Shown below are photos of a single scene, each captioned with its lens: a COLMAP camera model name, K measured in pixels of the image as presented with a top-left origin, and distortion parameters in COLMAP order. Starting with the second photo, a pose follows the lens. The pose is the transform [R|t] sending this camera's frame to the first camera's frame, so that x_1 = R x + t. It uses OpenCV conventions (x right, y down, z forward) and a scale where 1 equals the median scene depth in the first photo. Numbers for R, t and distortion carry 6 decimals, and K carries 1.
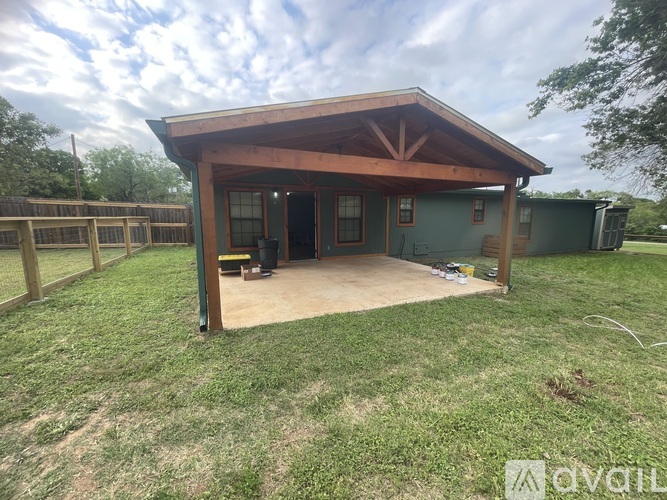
lens RADIAL K [[263.4, 0, 333.5], [0, 263.4, 250.0], [0, 0, 1]] dist [-0.001589, -0.000343]
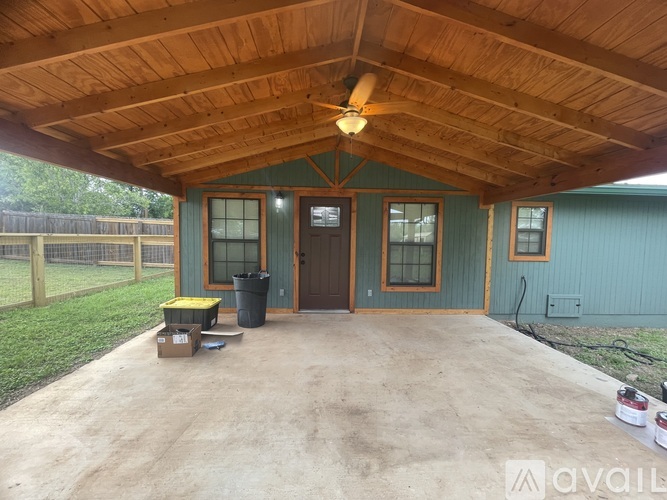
lens RADIAL K [[263.4, 0, 333.5], [0, 263.4, 250.0], [0, 0, 1]] dist [-0.001589, -0.000343]
pose [[0.931614, 0.035002, -0.361759, 0.107716], [-0.066239, 0.995033, -0.074307, -0.051248], [0.357361, 0.093188, 0.929306, 0.400813]]
